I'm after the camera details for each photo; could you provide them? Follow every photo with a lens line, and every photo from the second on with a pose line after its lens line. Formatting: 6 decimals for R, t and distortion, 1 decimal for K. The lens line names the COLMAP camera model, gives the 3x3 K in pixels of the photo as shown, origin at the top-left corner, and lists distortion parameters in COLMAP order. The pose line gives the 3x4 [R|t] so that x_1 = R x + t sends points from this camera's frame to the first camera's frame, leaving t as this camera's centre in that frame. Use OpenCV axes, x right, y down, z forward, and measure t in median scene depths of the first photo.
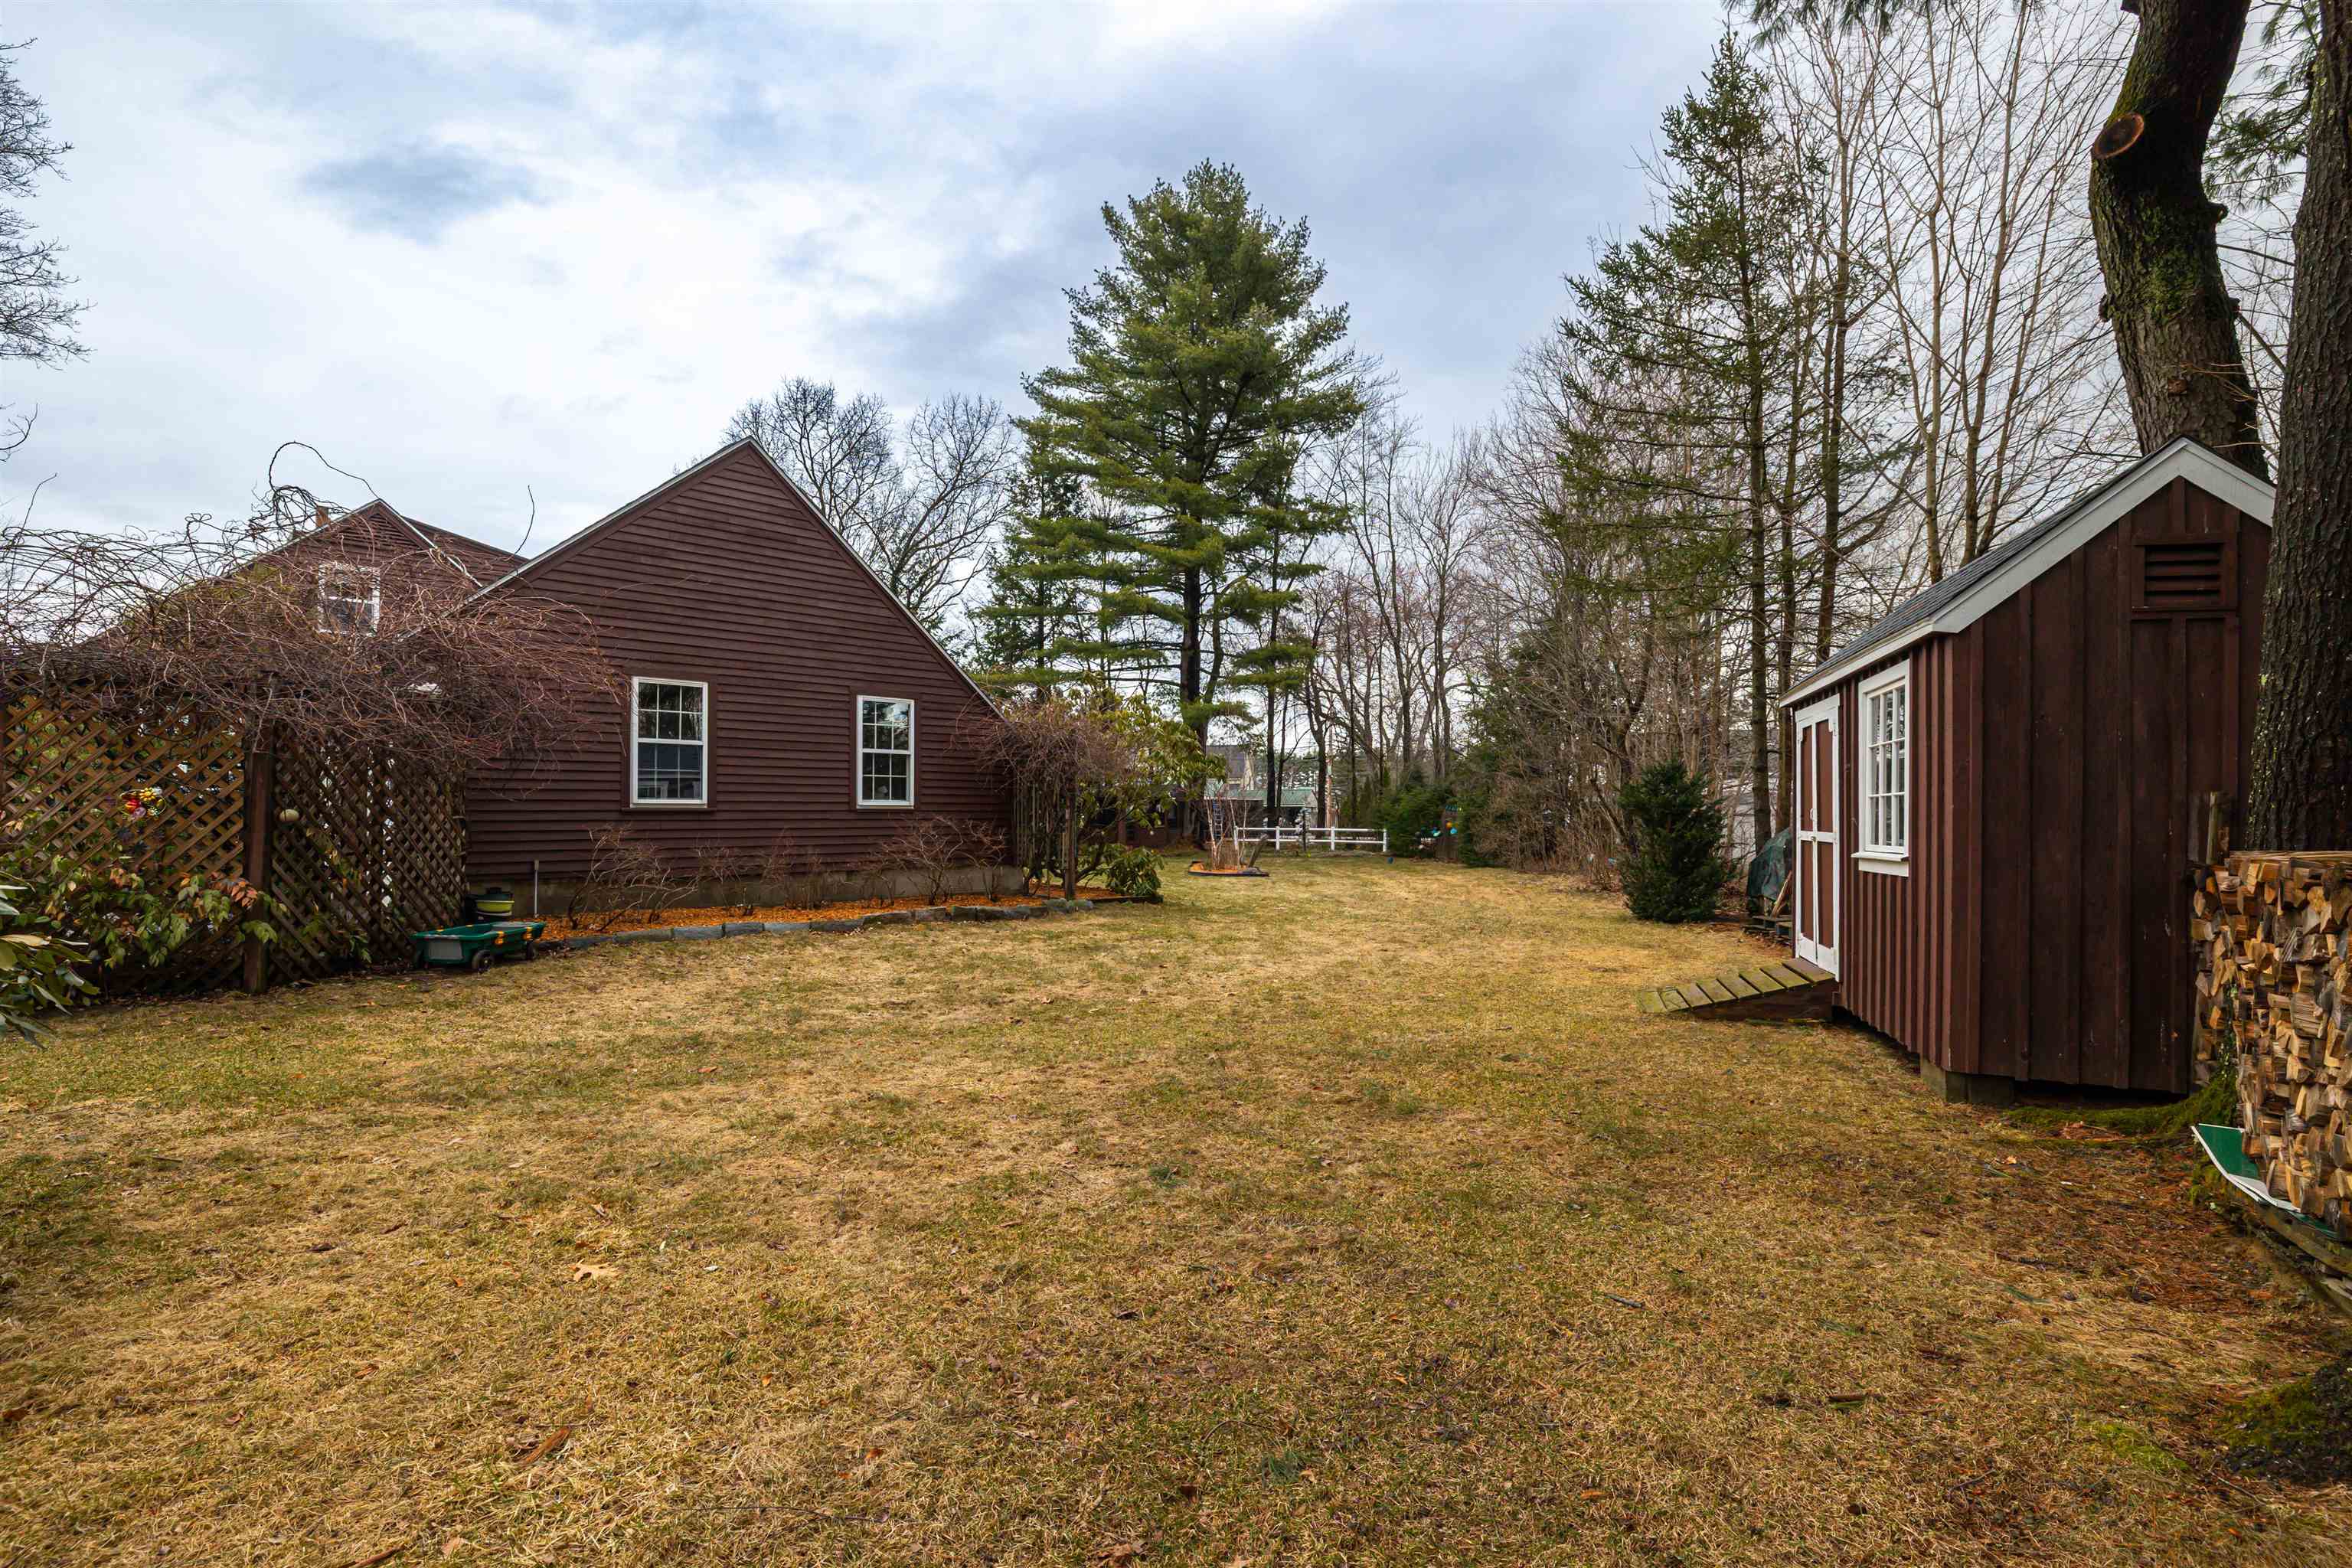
lens RADIAL K [[1090.6, 0, 1176.3], [0, 1090.6, 788.1], [0, 0, 1]] dist [-0.009821, 0.002713]
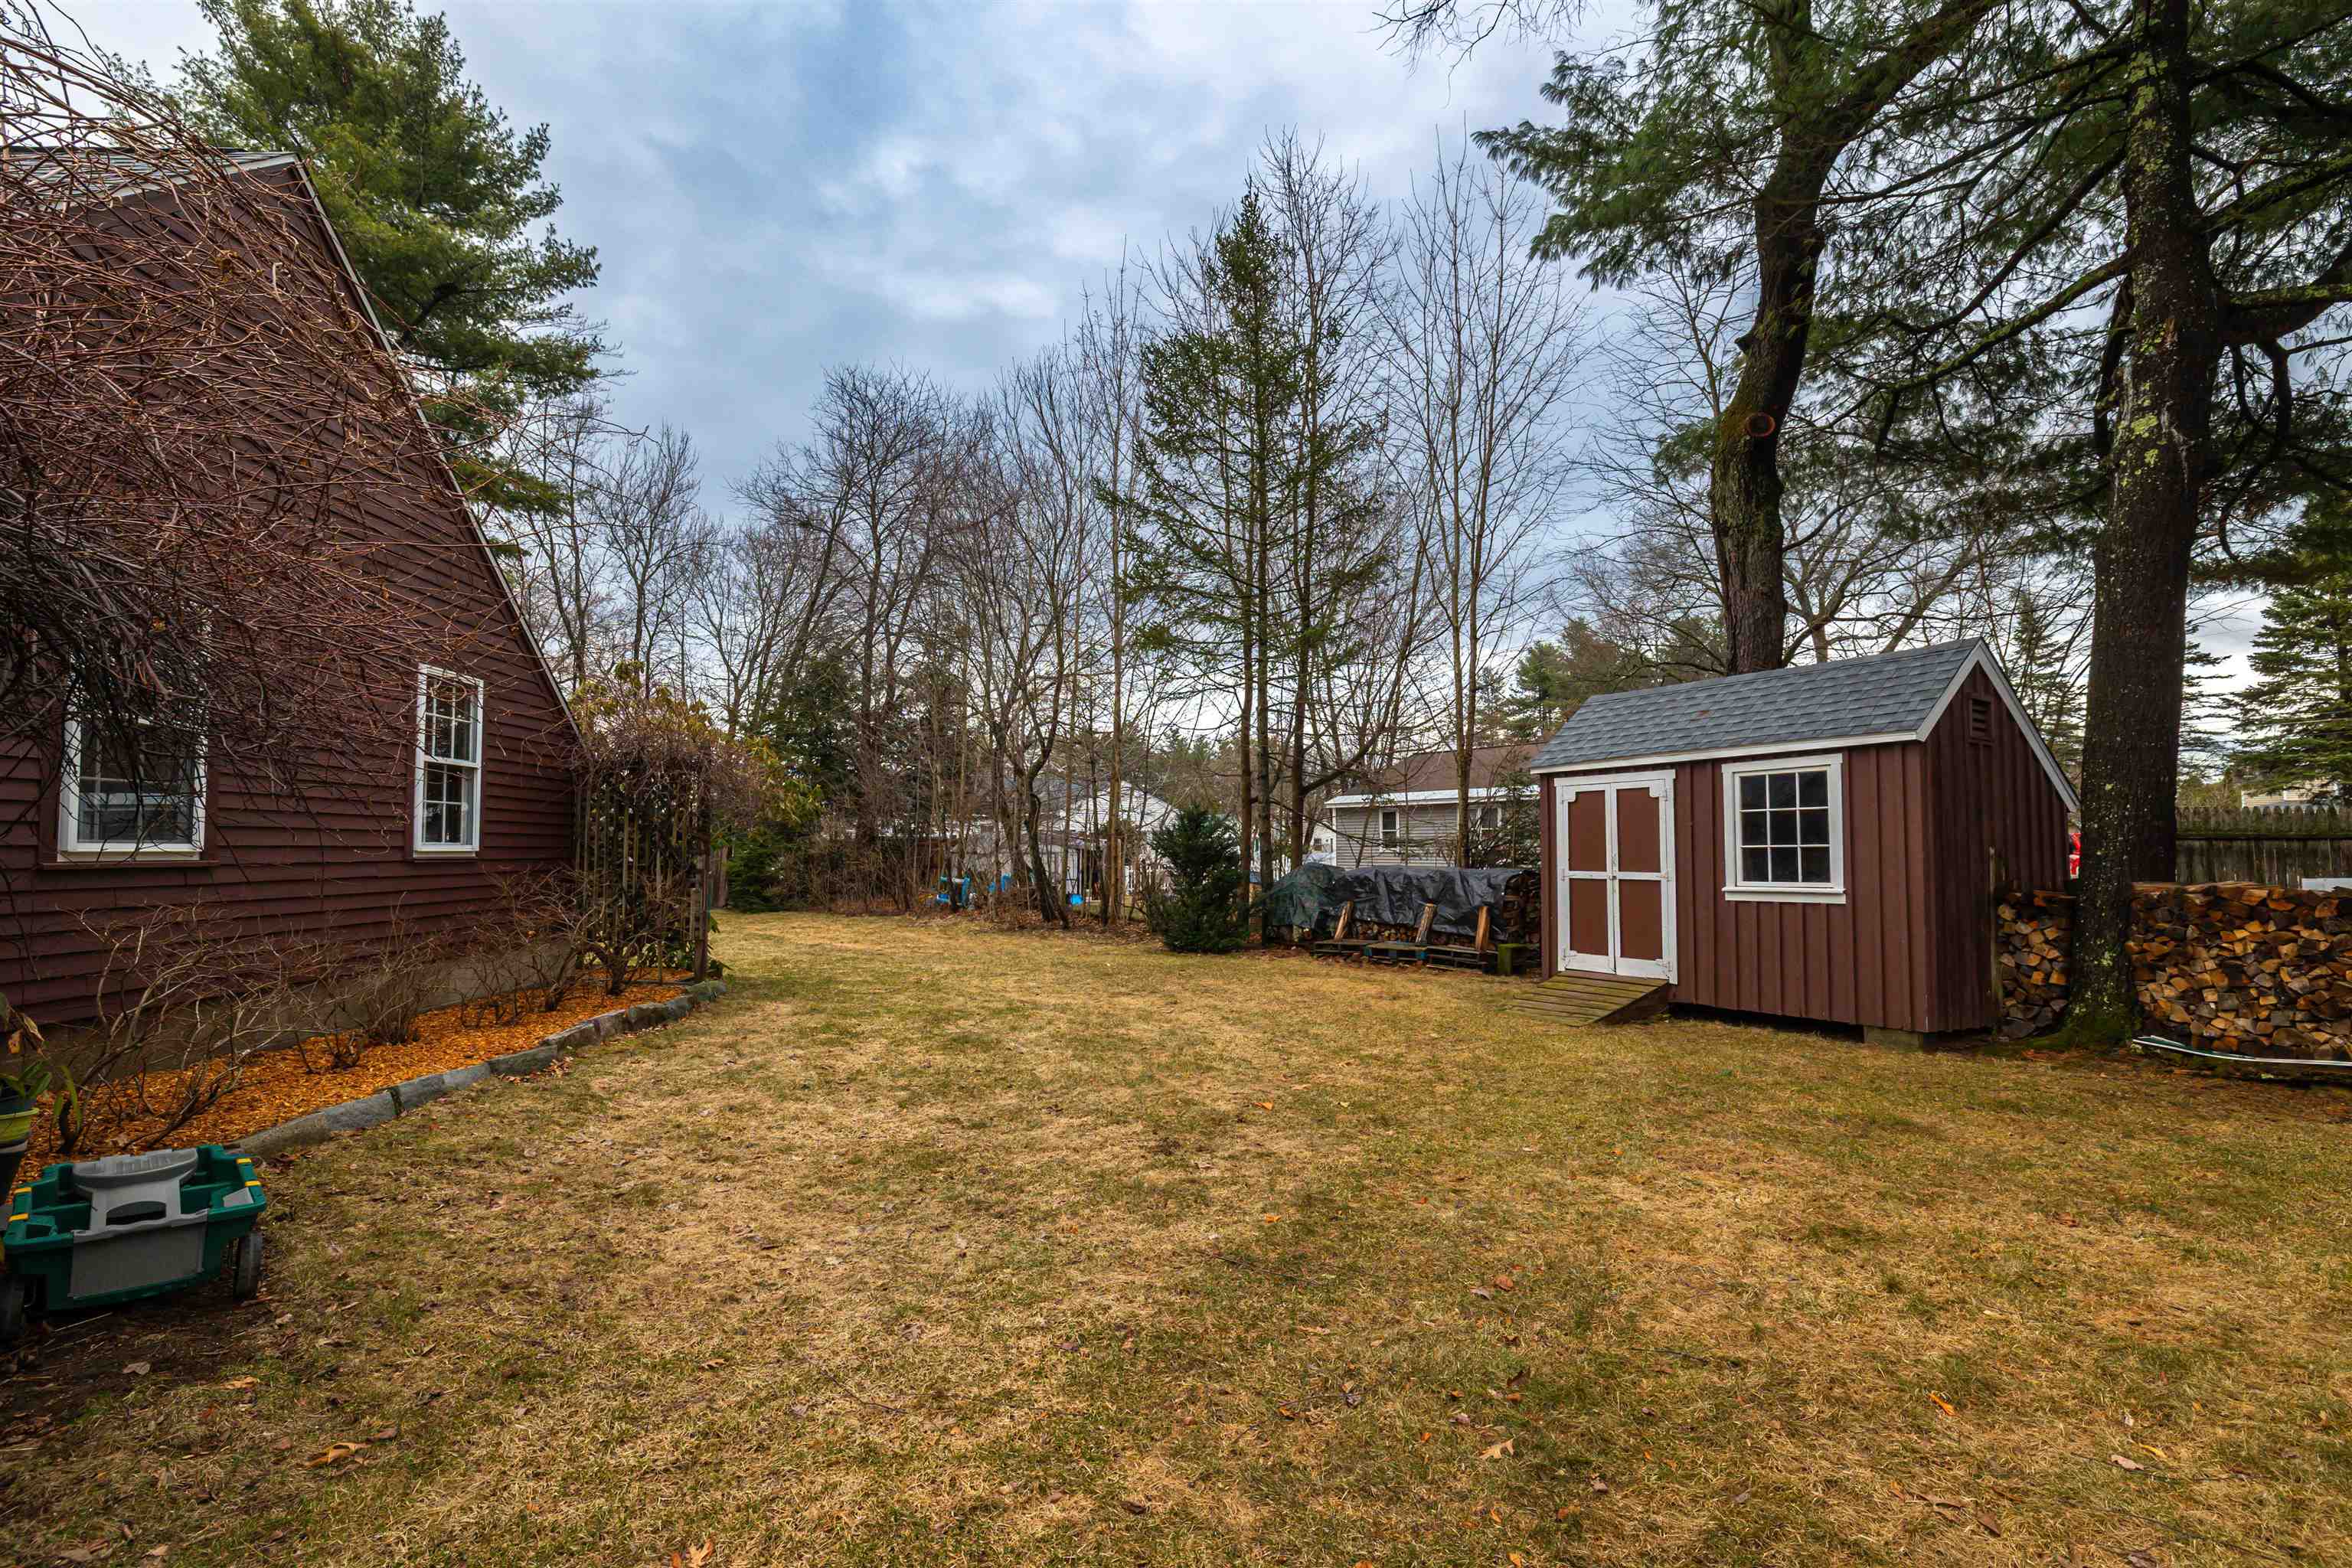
lens RADIAL K [[1090.6, 0, 1176.0], [0, 1090.6, 793.7], [0, 0, 1]] dist [-0.009821, 0.002713]
pose [[0.661850, 0.035197, 0.748810, -0.162249], [-0.014144, 0.999306, -0.034470, -0.000492], [-0.749503, 0.012223, 0.661888, 0.111924]]
